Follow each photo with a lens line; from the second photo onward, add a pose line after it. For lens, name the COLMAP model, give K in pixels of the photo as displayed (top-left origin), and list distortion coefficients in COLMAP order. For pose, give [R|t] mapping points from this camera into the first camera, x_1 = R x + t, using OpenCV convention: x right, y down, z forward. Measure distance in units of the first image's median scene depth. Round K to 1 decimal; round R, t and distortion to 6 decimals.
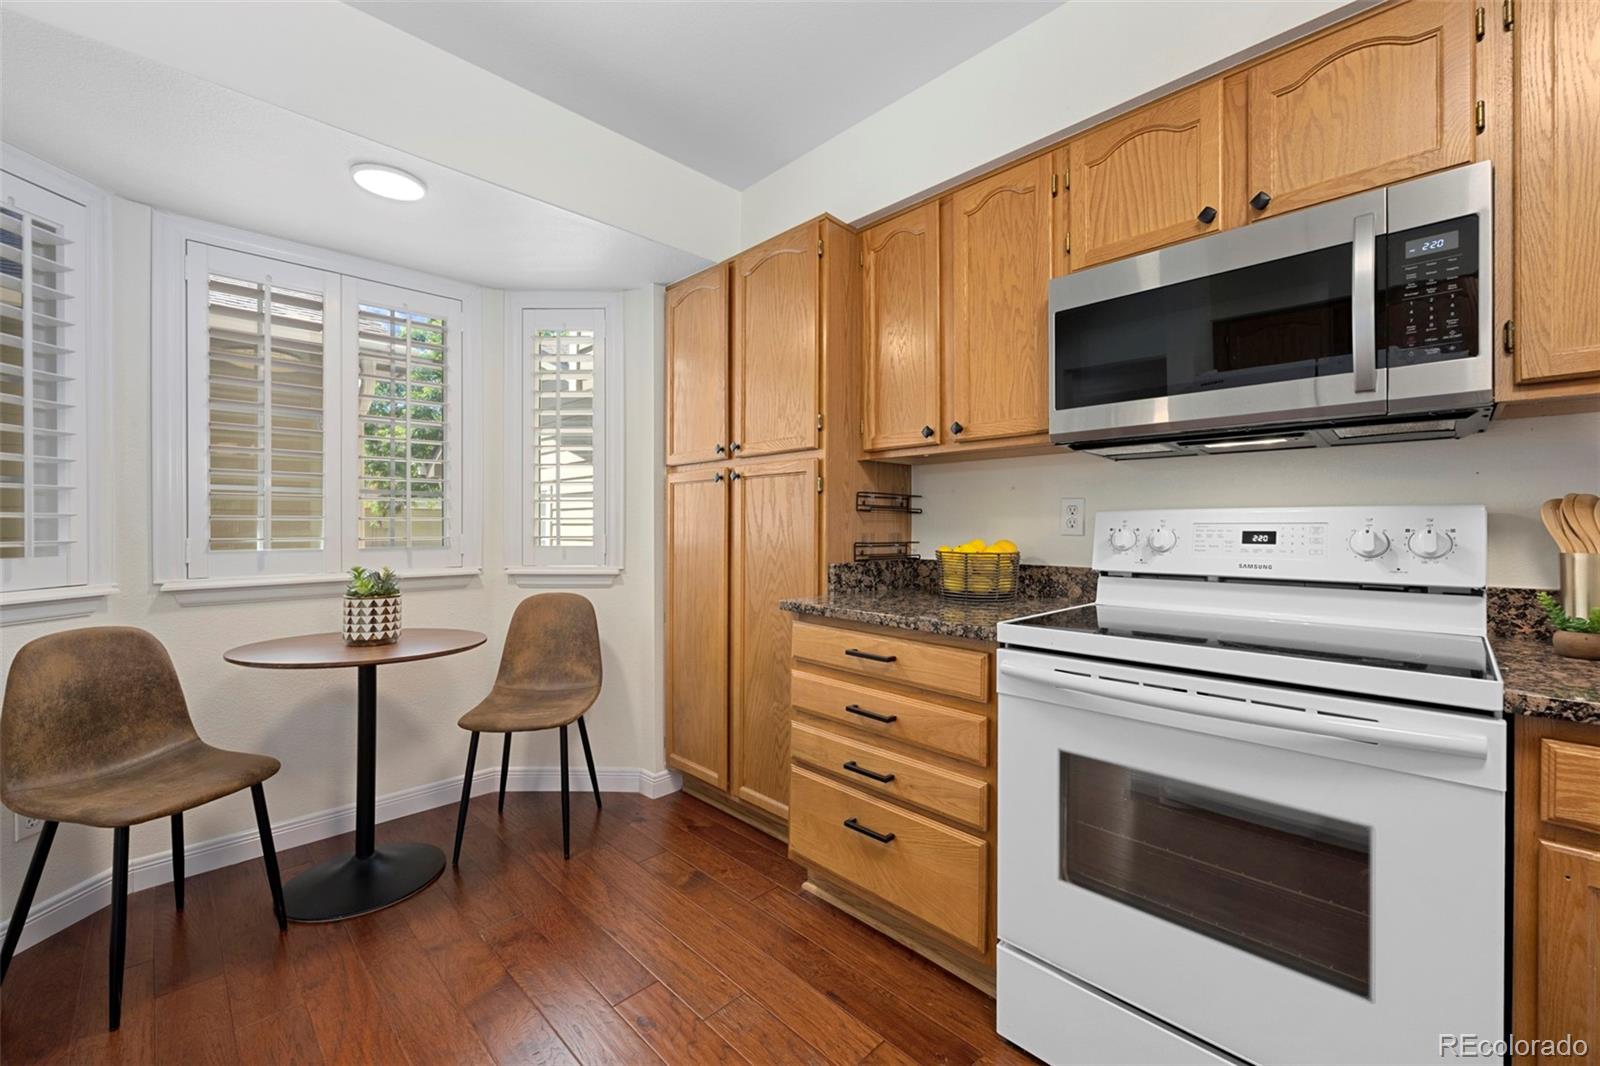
lens RADIAL K [[652.7, 0, 796.5], [0, 652.7, 523.5], [0, 0, 1]] dist [-0.003244, -0.000850]
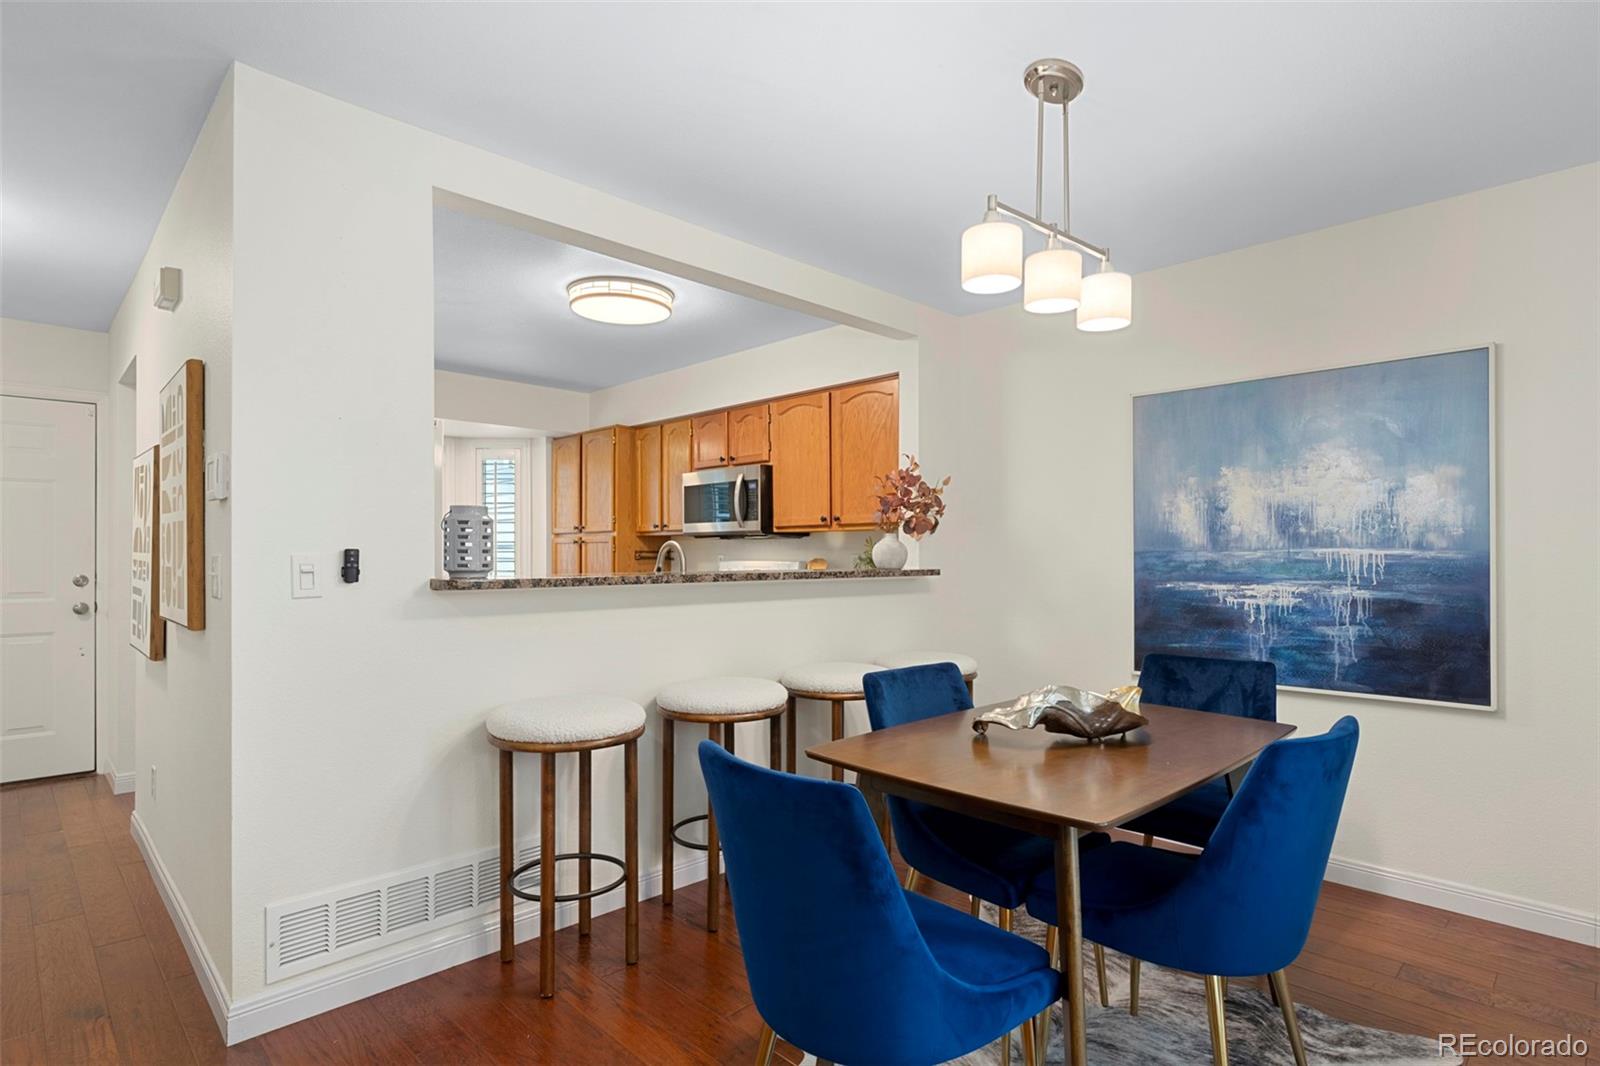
lens RADIAL K [[823.5, 0, 797.5], [0, 823.5, 546.7], [0, 0, 1]] dist [-0.004858, -0.000468]
pose [[0.999986, -0.003186, -0.004228, 0.615785], [0.003174, 0.999991, -0.002815, -0.051001], [0.004237, 0.002802, 0.999987, -1.630580]]
